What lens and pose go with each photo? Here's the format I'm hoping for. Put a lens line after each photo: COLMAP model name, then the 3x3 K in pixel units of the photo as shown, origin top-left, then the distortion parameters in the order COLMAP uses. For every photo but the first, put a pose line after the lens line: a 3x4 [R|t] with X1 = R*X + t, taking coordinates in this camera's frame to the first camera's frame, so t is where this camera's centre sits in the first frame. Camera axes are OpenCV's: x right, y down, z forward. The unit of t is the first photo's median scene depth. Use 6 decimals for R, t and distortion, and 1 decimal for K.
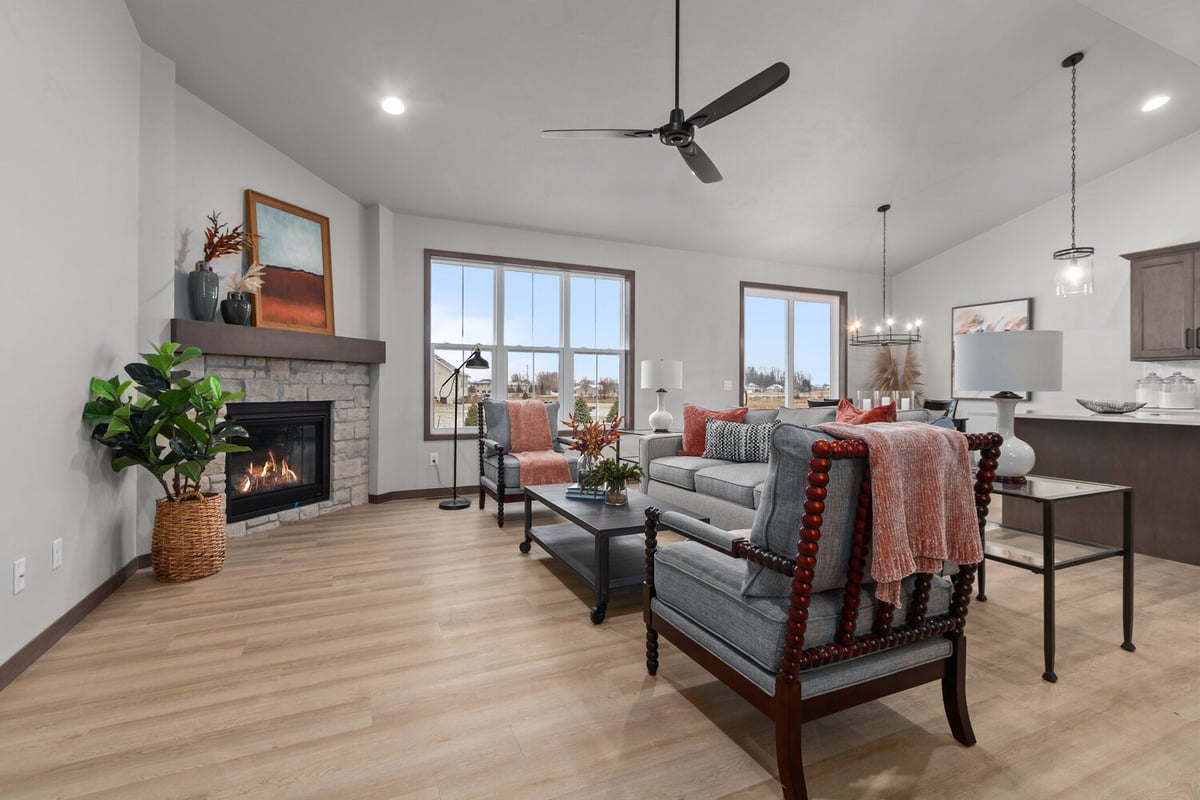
lens RADIAL K [[543.1, 0, 600.8], [0, 543.1, 391.7], [0, 0, 1]] dist [0.001532, 0.000276]
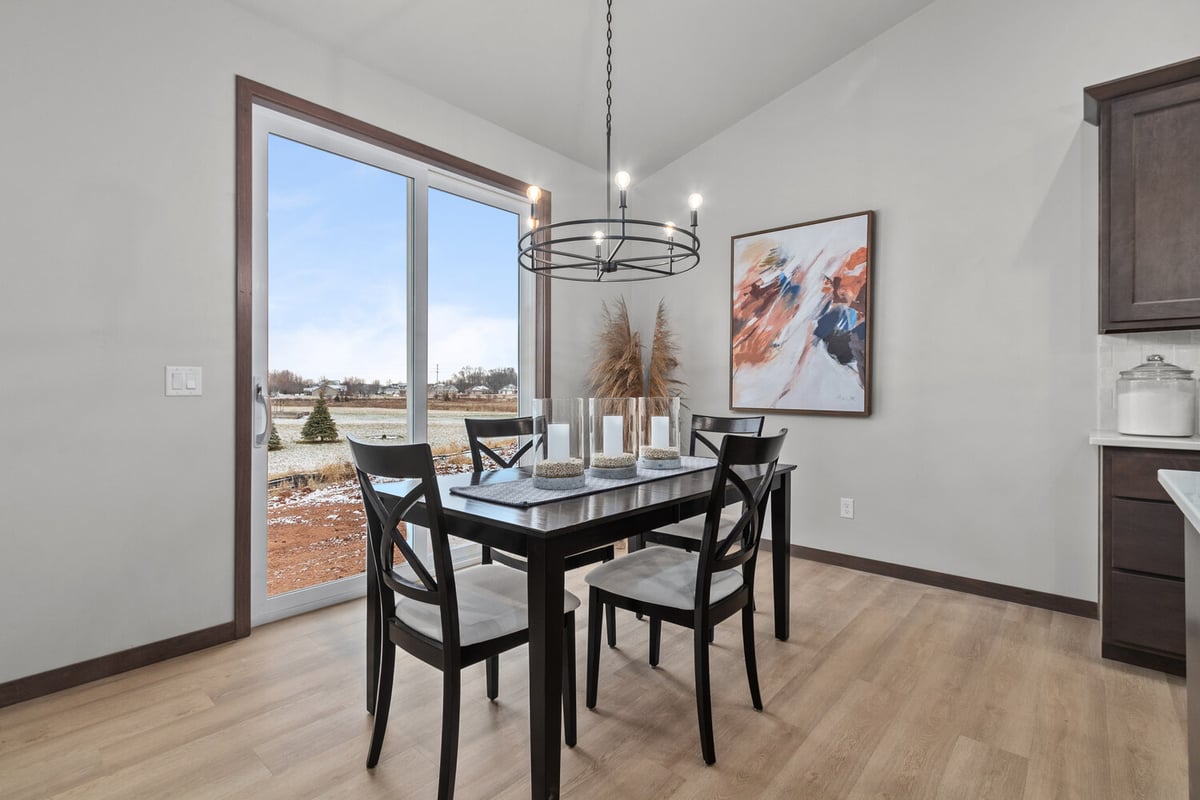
lens RADIAL K [[558.5, 0, 597.7], [0, 558.5, 388.5], [0, 0, 1]] dist [0.003752, 0.000484]
pose [[0.911227, -0.000045, 0.411904, 0.494998], [0.003207, 0.999970, -0.006985, -0.006825], [-0.411891, 0.007686, 0.911201, 0.910139]]
